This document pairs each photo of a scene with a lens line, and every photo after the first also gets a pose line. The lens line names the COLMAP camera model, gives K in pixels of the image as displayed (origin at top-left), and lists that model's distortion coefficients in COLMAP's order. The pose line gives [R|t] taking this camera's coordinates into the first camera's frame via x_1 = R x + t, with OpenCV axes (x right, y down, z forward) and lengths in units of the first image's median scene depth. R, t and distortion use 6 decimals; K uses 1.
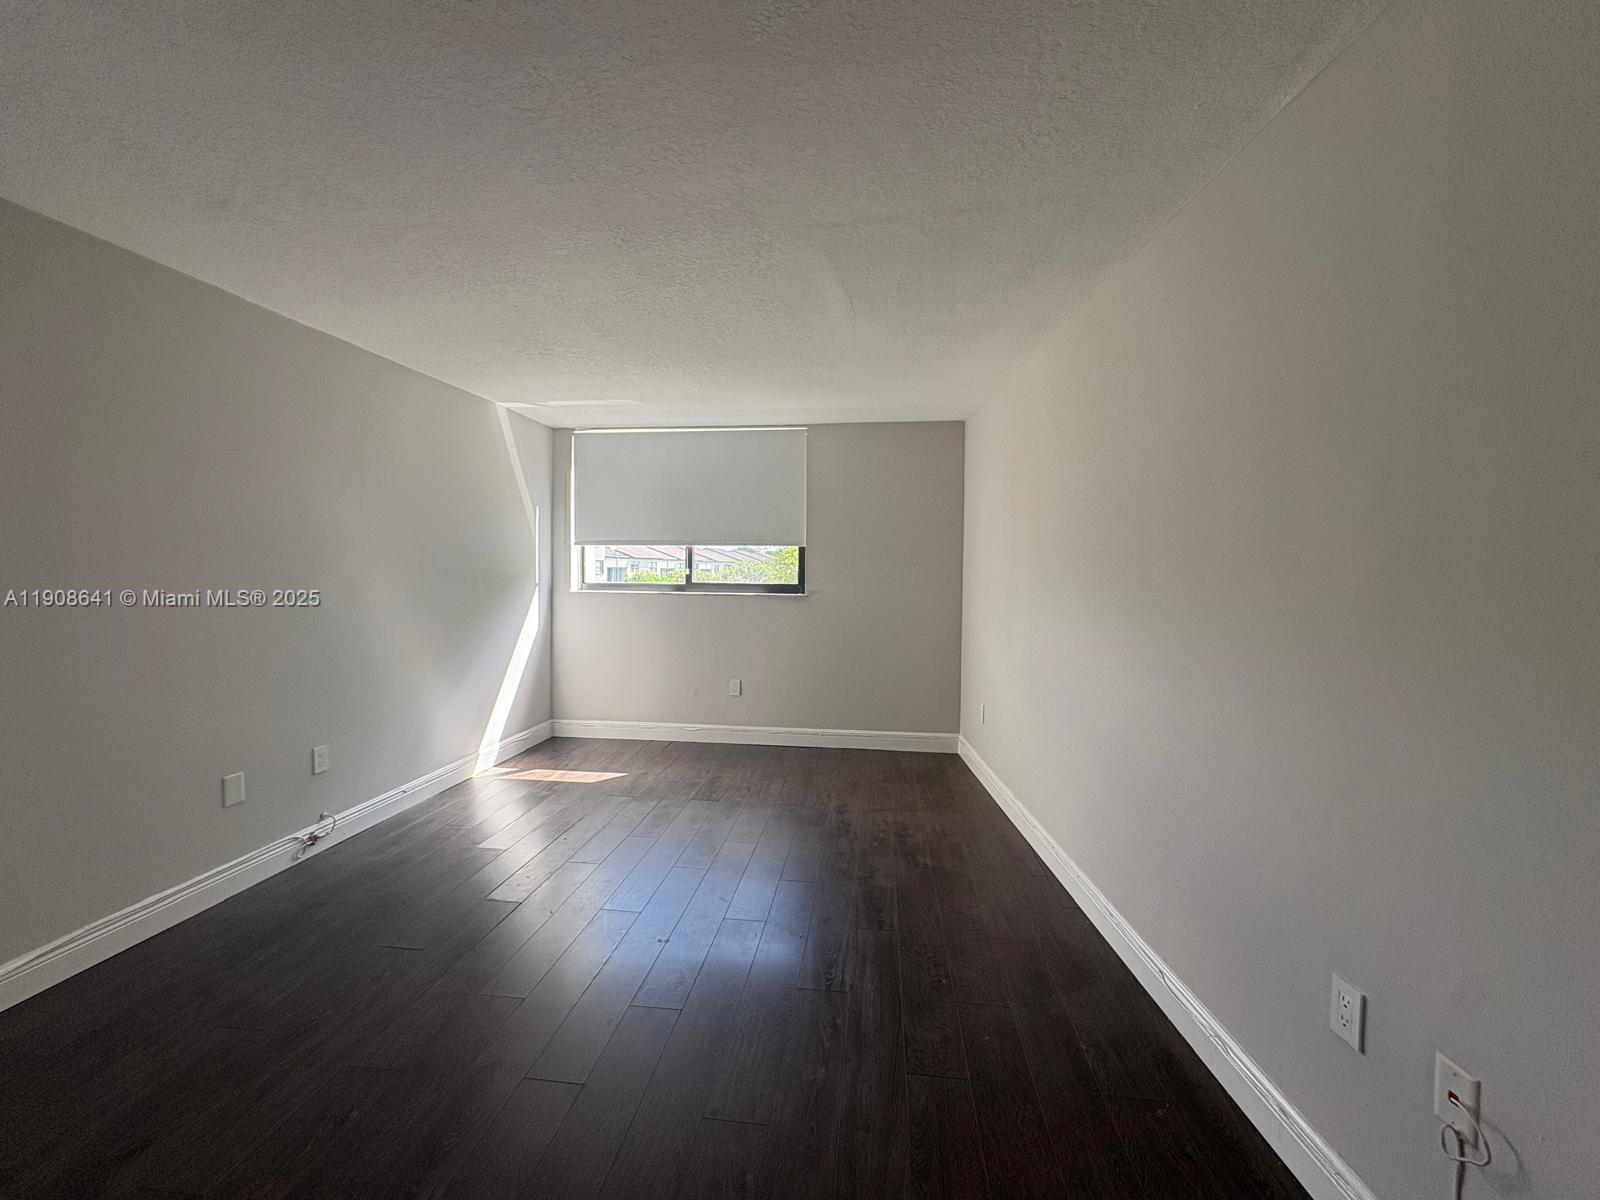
lens RADIAL K [[637.7, 0, 800.0], [0, 637.7, 600.0], [0, 0, 1]] dist [-0.000230, 0.000203]
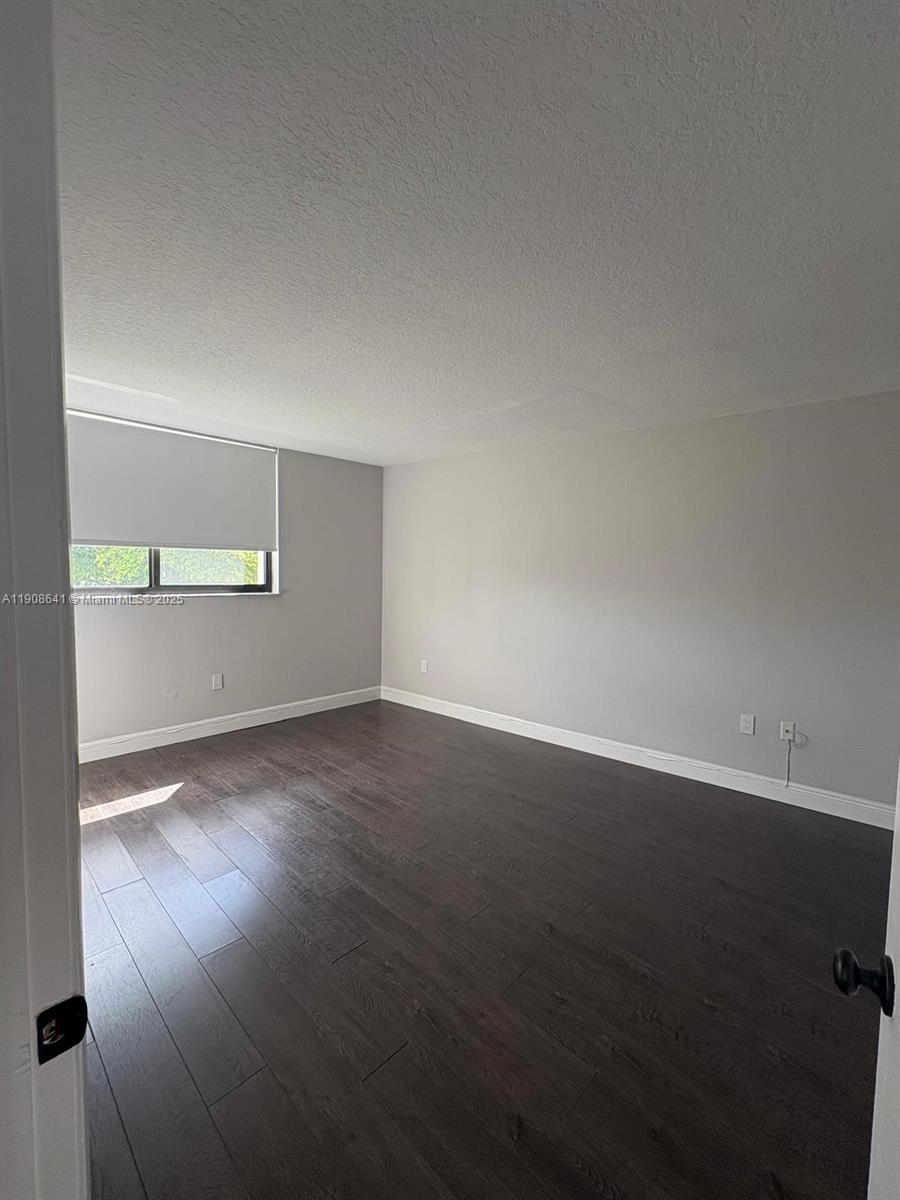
lens RADIAL K [[506.4, 0, 450.0], [0, 506.4, 600.0], [0, 0, 1]] dist [0.000990, 0.000123]
pose [[0.619356, -0.049472, 0.783550, -0.547975], [0.025160, 0.998751, 0.043172, -0.028916], [-0.784707, -0.007024, 0.619827, 0.172875]]
